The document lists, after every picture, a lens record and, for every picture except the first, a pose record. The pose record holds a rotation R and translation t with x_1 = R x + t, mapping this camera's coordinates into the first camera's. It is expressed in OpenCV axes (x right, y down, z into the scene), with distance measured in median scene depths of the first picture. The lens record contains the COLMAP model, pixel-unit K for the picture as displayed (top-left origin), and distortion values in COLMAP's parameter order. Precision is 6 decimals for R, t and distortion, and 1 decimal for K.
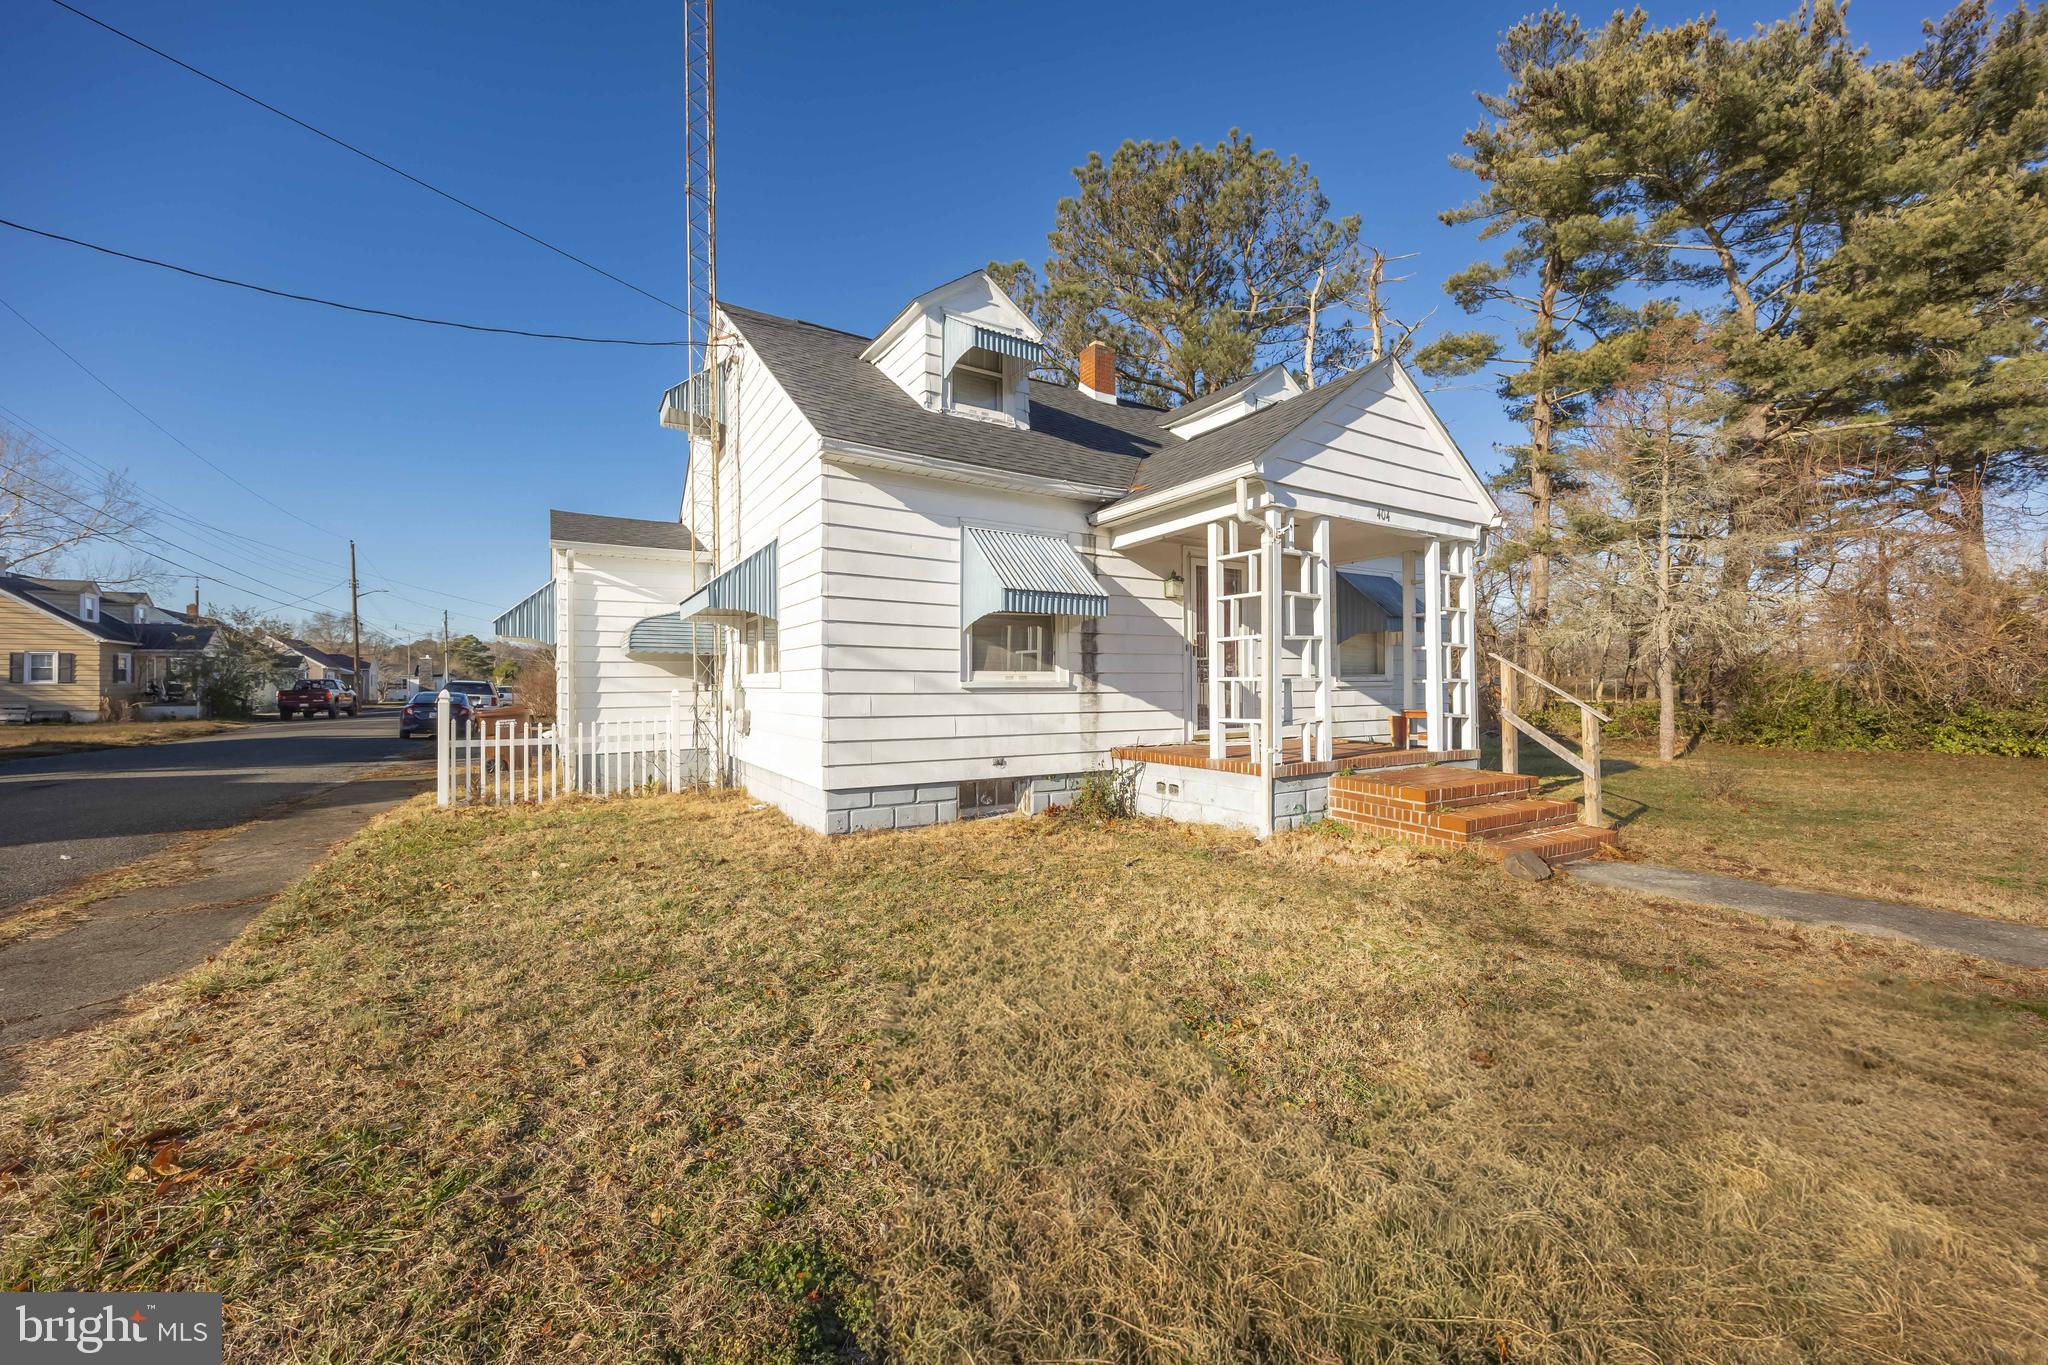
lens RADIAL K [[774.0, 0, 1024.0], [0, 774.0, 682.5], [0, 0, 1]] dist [-0.002992, -0.000139]
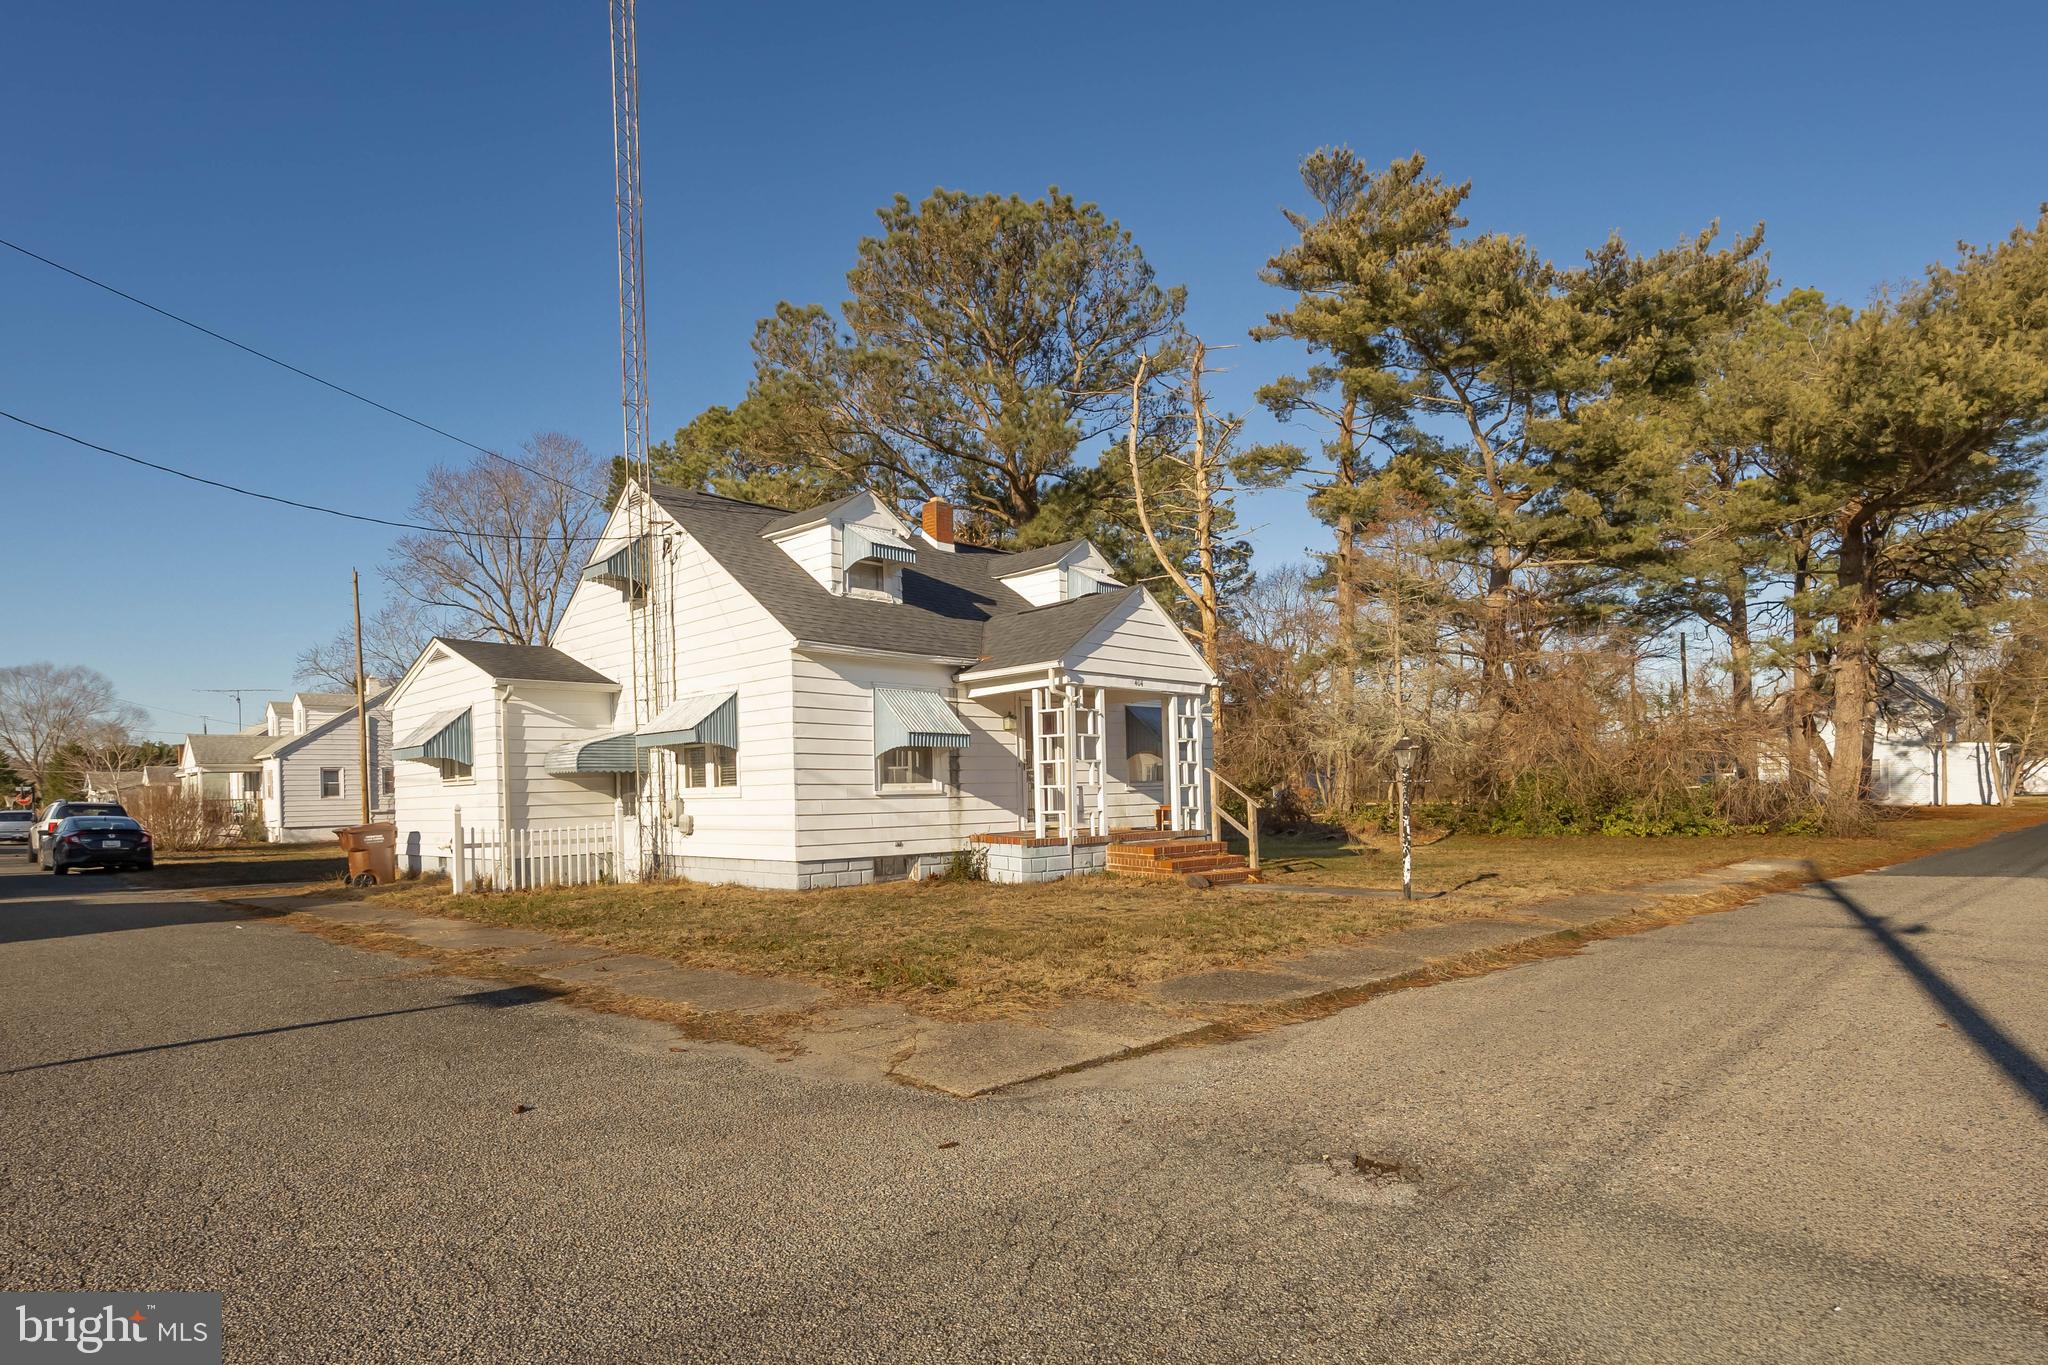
lens RADIAL K [[1075.4, 0, 1033.0], [0, 1075.4, 798.1], [0, 0, 1]] dist [0.000352, 0.000170]
pose [[0.973377, -0.017300, 0.228557, -0.237214], [0.015723, 0.999838, 0.008722, -0.000451], [-0.228671, -0.004896, 0.973491, -1.012154]]
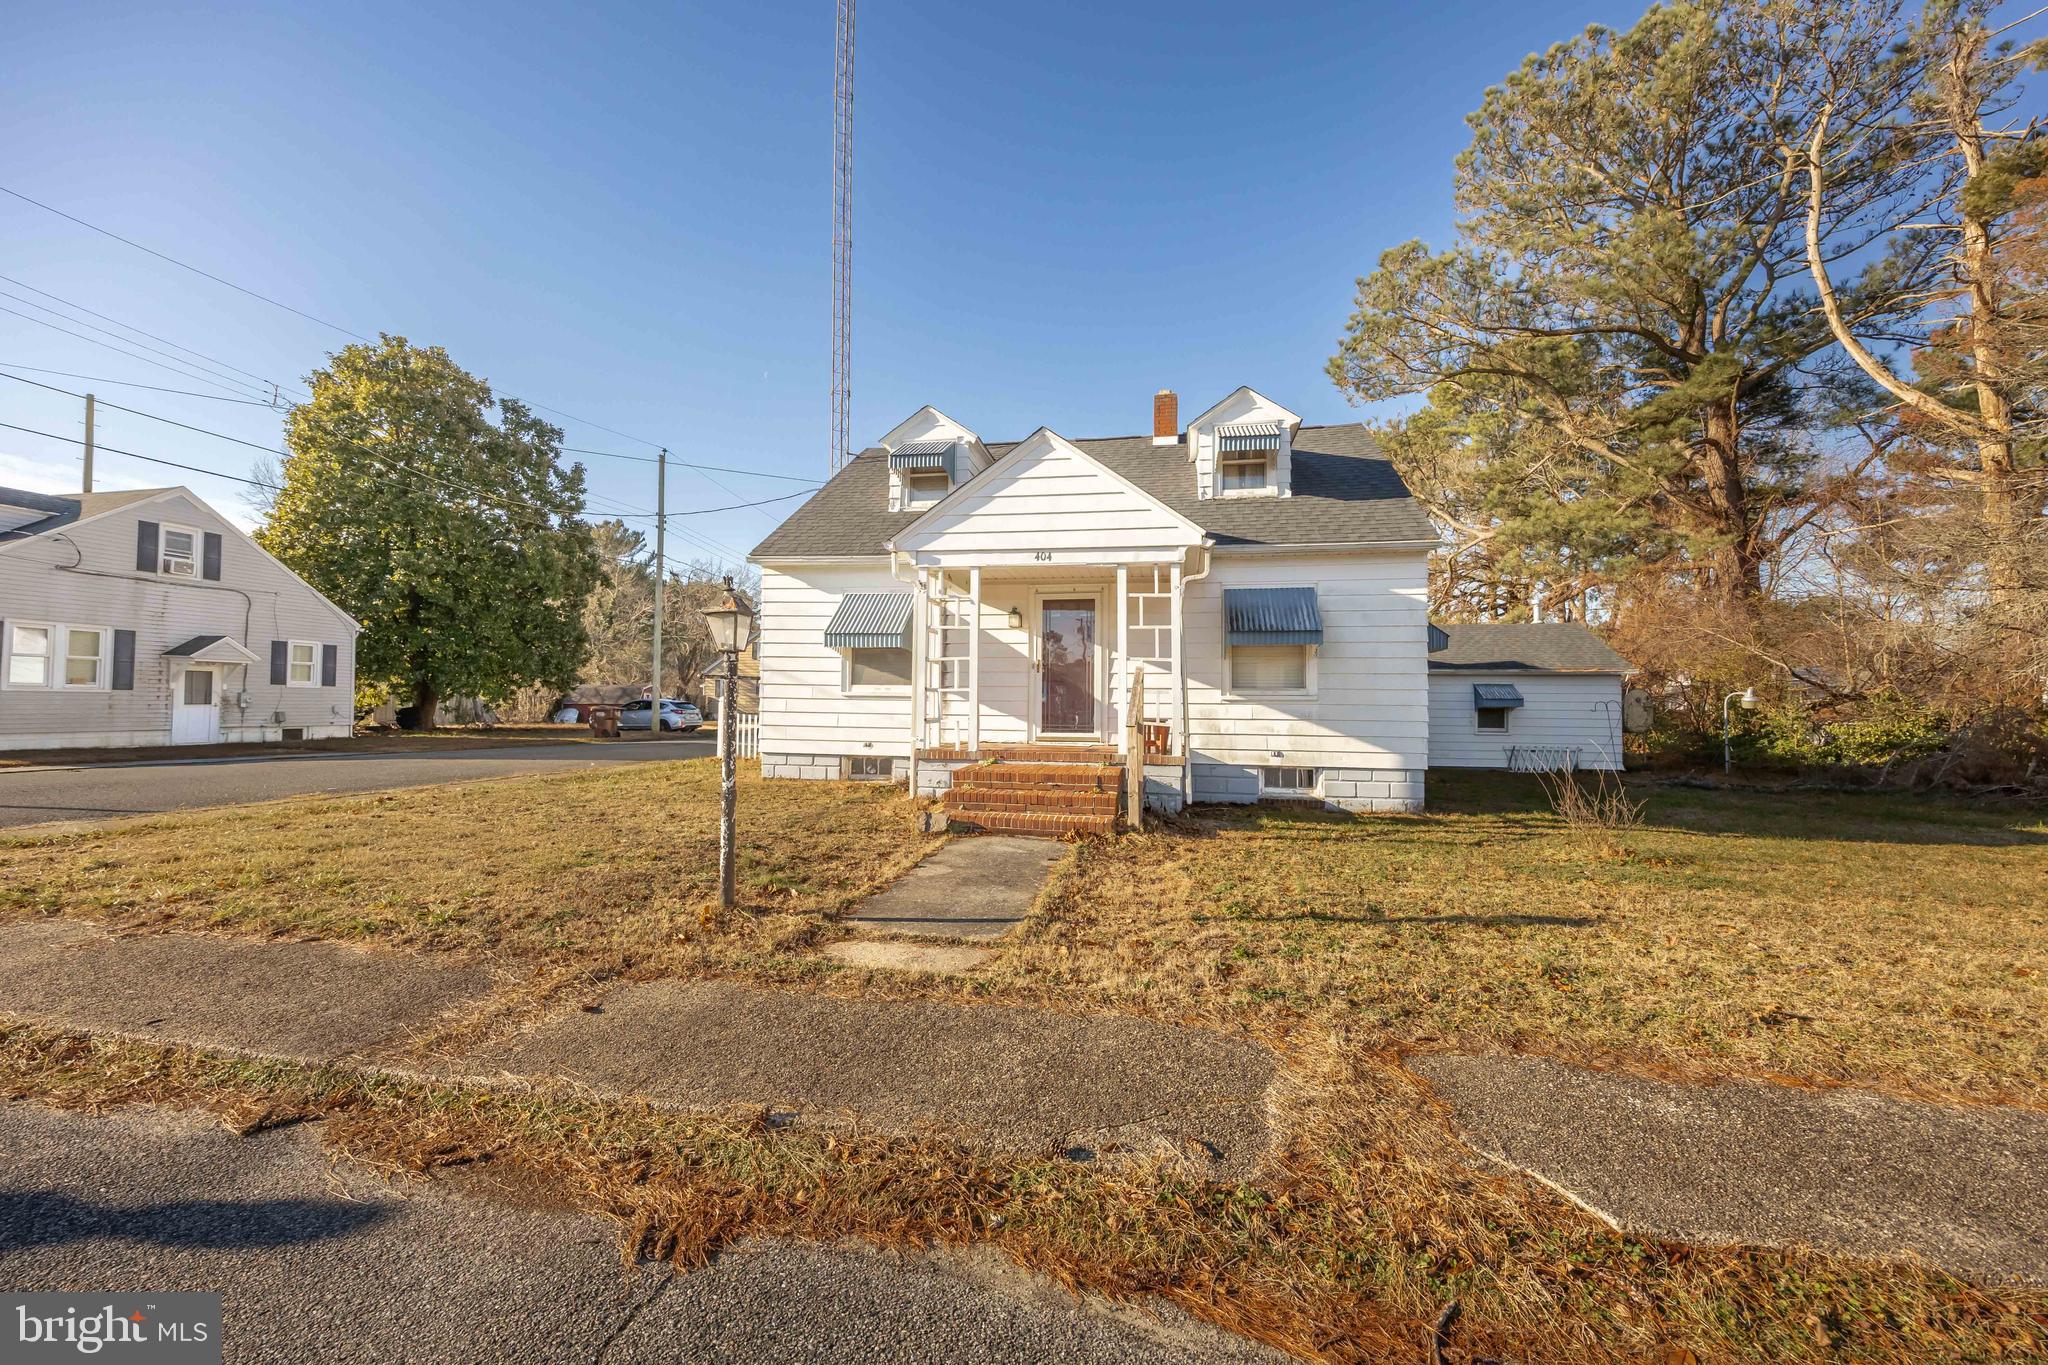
lens RADIAL K [[789.4, 0, 1021.0], [0, 789.4, 692.2], [0, 0, 1]] dist [0.000344, 0.000265]
pose [[0.747969, 0.001007, -0.663733, 1.147868], [-0.011450, 0.999870, -0.011386, 0.012750], [0.663635, 0.016116, 0.747883, 0.033549]]
